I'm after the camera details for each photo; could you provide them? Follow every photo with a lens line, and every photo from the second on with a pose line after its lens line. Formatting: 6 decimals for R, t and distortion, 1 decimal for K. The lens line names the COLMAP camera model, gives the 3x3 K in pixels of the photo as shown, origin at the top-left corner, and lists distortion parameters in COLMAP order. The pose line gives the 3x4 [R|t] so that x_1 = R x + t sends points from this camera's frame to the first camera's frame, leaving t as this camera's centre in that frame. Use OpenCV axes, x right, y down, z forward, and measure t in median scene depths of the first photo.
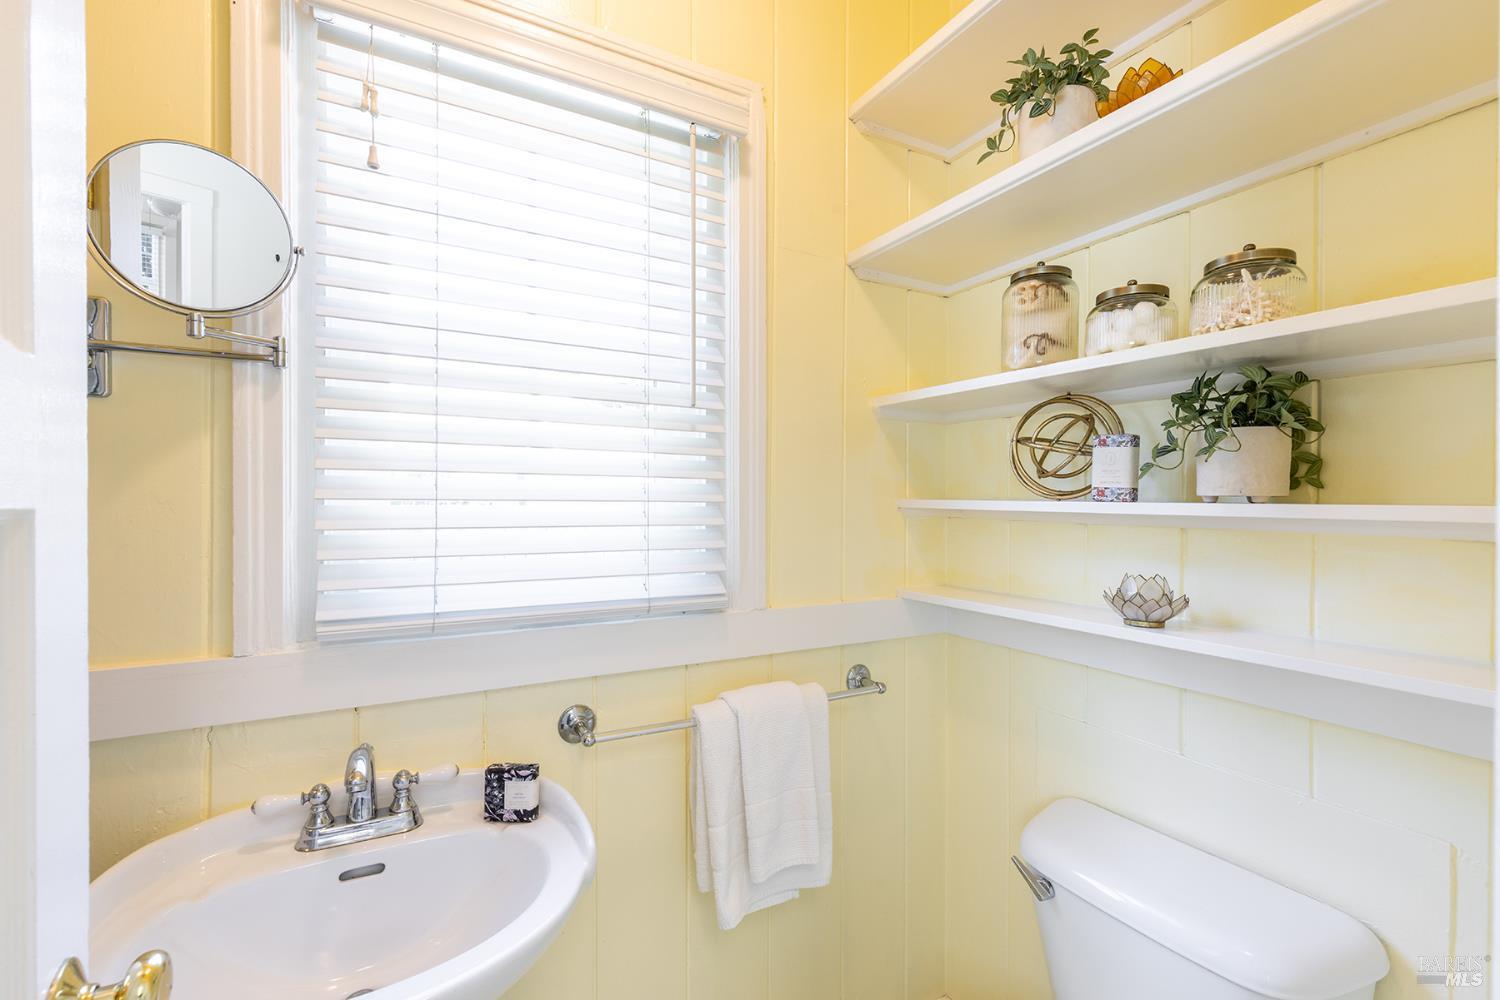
lens RADIAL K [[667.9, 0, 750.9], [0, 667.9, 501.2], [0, 0, 1]] dist [0.003988, -0.001224]
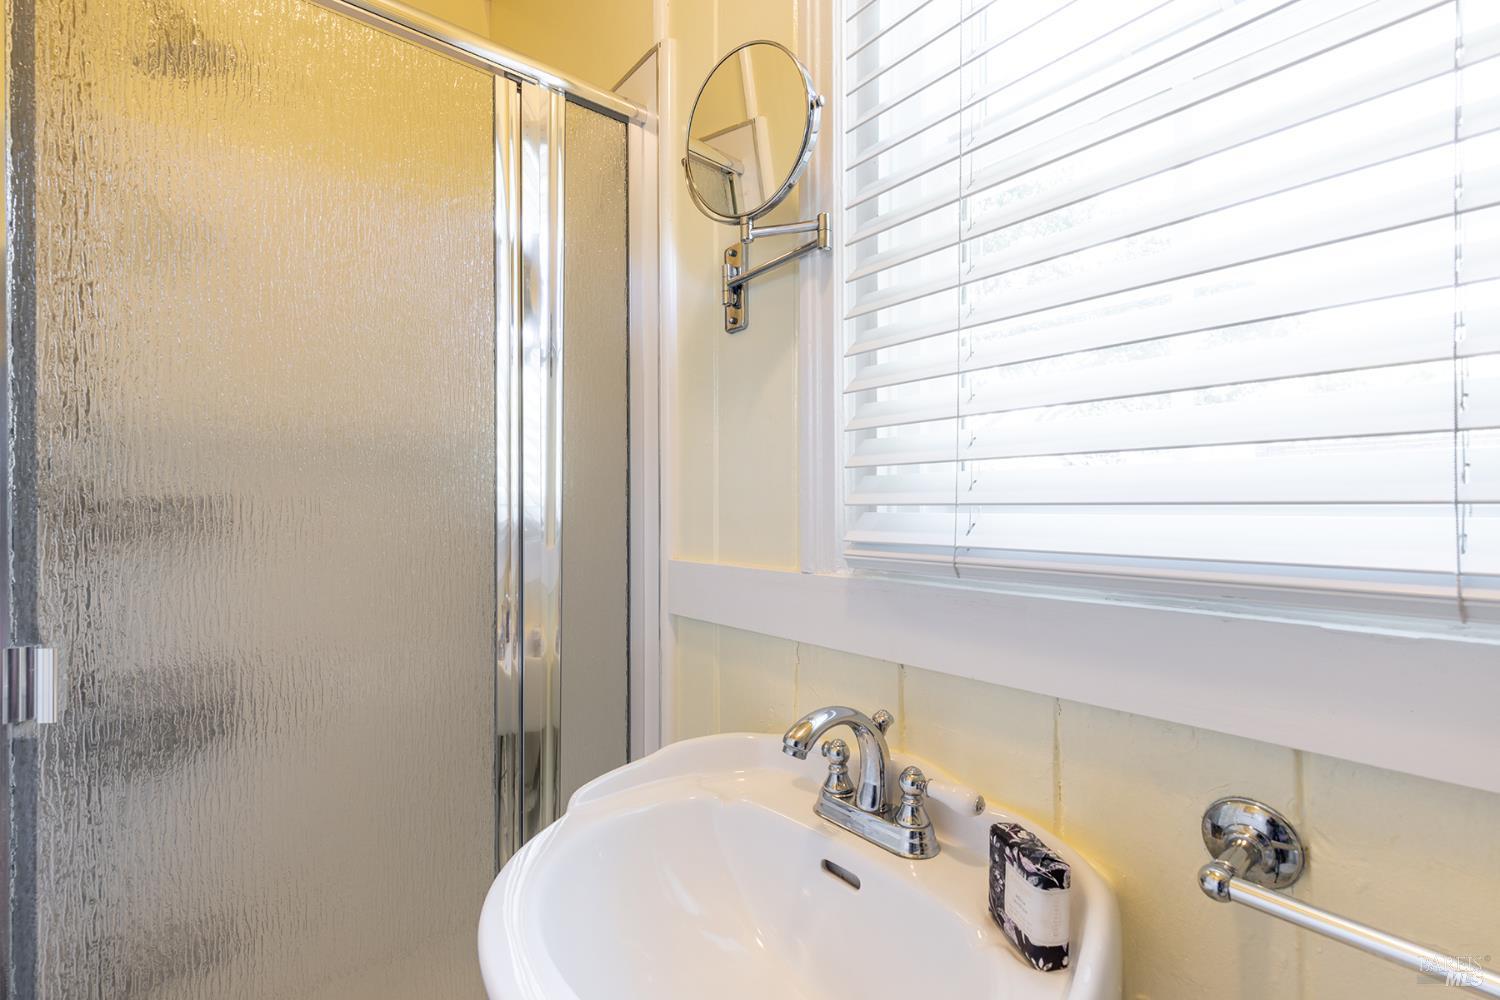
lens RADIAL K [[667.9, 0, 778.1], [0, 667.9, 503.6], [0, 0, 1]] dist [0.003988, -0.001224]
pose [[0.200910, -0.009729, -0.979561, 0.135470], [0.006163, 0.999943, -0.008667, 0.135759], [0.979590, -0.004296, 0.200959, 0.733290]]
